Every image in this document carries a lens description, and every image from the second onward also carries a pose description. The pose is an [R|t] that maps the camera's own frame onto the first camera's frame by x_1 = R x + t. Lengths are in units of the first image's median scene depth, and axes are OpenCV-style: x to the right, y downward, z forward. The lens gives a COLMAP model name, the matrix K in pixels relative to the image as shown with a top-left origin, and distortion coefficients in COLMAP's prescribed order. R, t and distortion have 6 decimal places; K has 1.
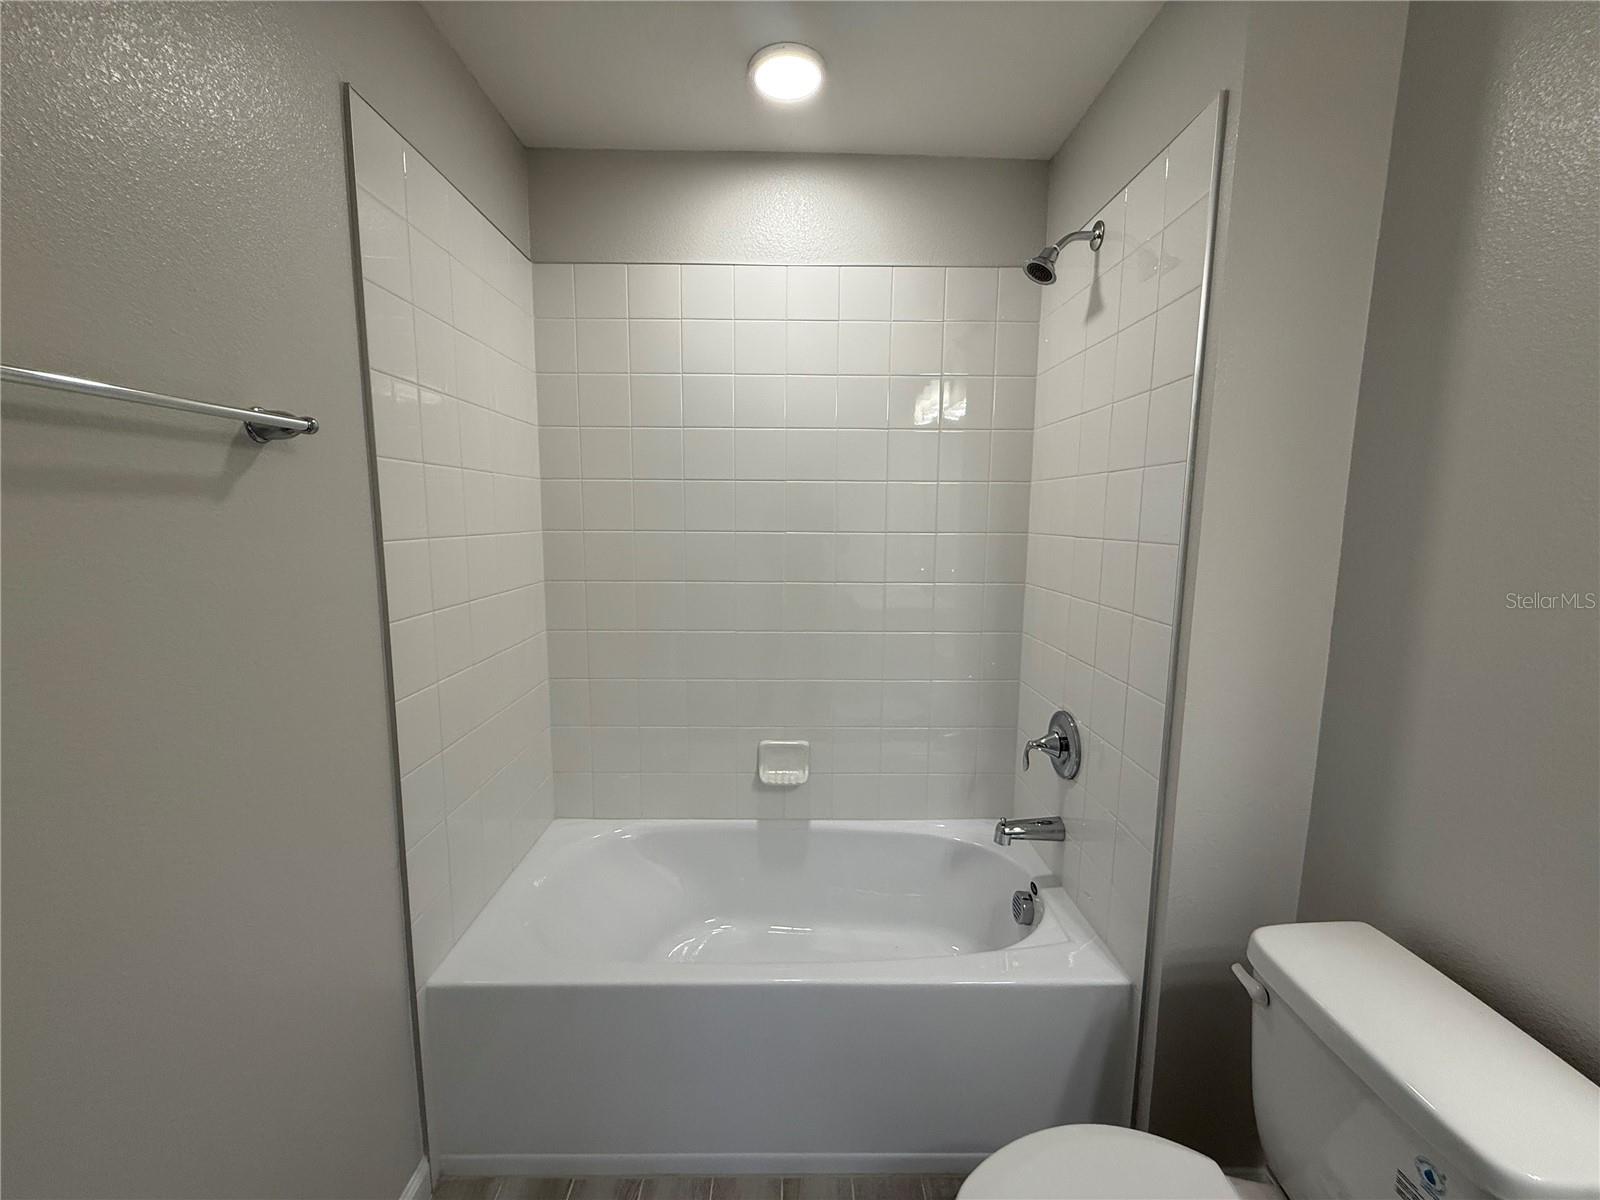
lens RADIAL K [[637.7, 0, 798.4], [0, 637.7, 598.5], [0, 0, 1]] dist [-0.003937, 0.000195]
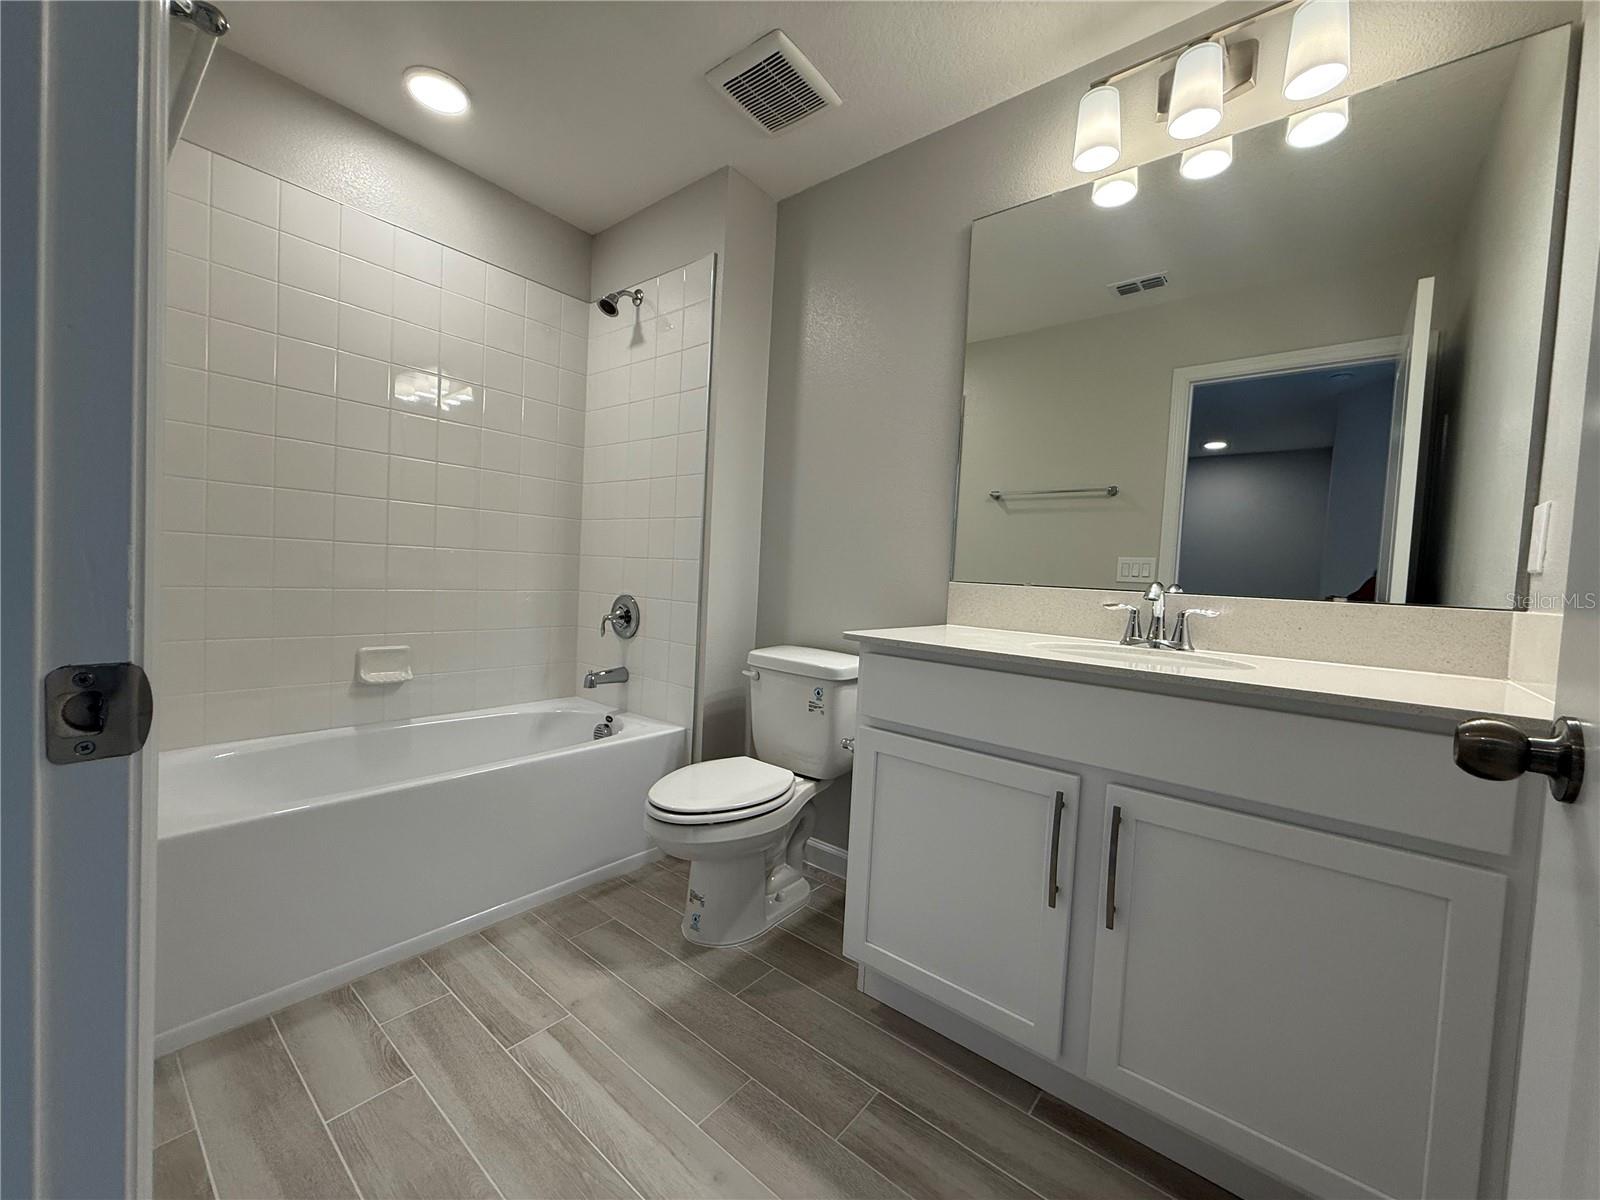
lens RADIAL K [[637.7, 0, 799.9], [0, 637.7, 600.4], [0, 0, 1]] dist [-0.003937, 0.000195]
pose [[0.643102, -0.007291, 0.765746, -0.499209], [0.054777, 0.997831, -0.036503, 0.279674], [-0.763819, 0.065421, 0.642106, -0.311061]]
